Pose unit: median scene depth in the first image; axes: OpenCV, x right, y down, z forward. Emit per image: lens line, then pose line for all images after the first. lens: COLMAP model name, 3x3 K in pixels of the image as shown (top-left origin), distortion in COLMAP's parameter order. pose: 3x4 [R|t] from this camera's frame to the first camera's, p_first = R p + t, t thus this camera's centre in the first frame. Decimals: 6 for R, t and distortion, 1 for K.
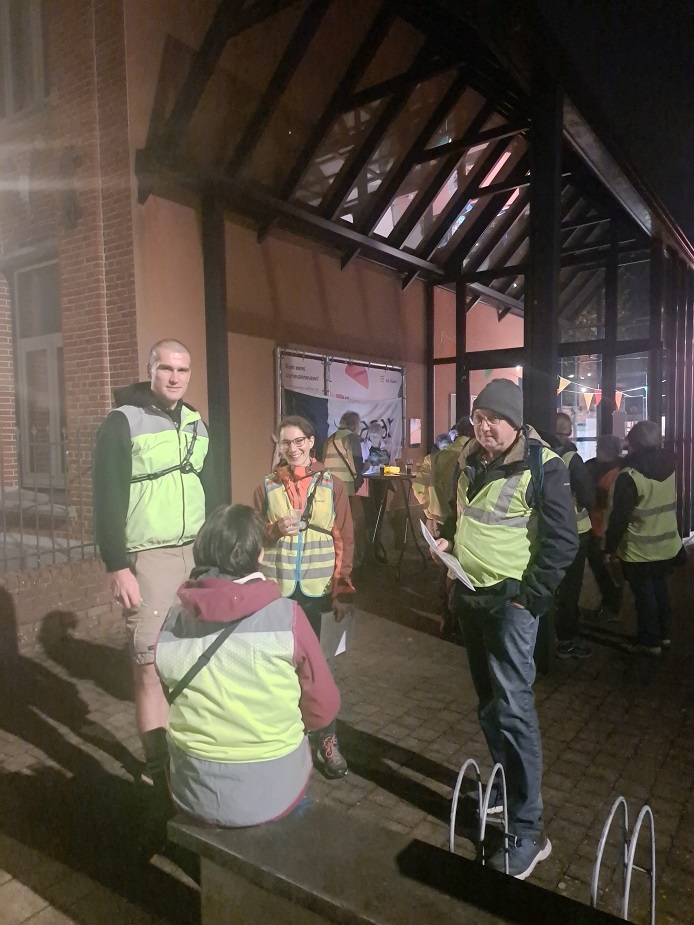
lens RADIAL K [[654.2, 0, 347.0], [0, 654.2, 462.5], [0, 0, 1]] dist [0.046934, -0.065989]
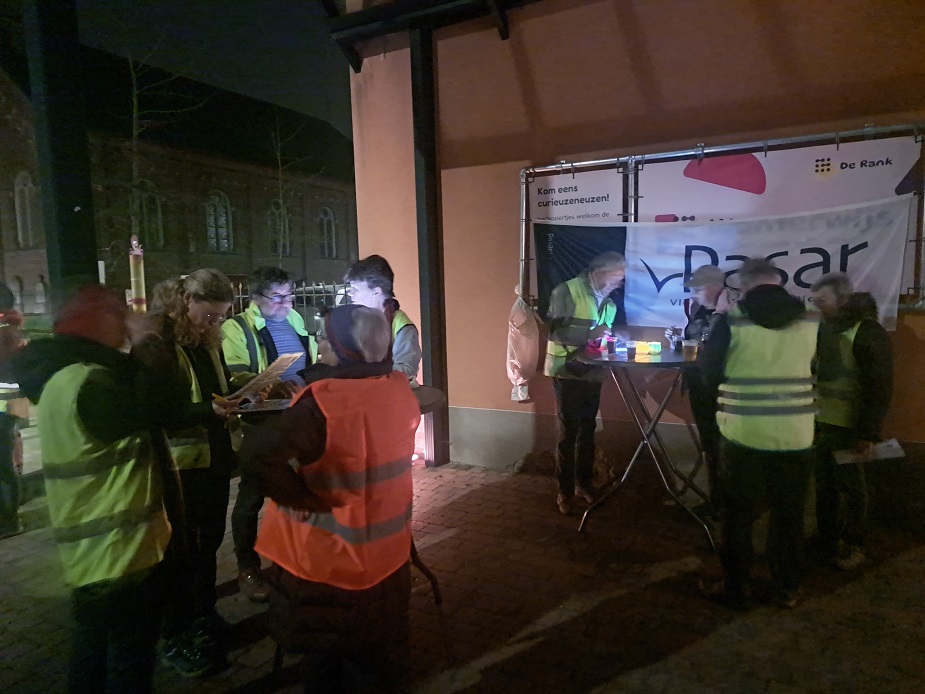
lens RADIAL K [[654.2, 0, 461.9], [0, 654.2, 362.8], [0, 0, 1]] dist [0.046934, -0.065989]
pose [[0.113994, 0.118959, -0.986334, 0.642455], [-0.018491, 0.992887, 0.117612, -0.039724], [0.993309, 0.004831, 0.115383, 0.813944]]
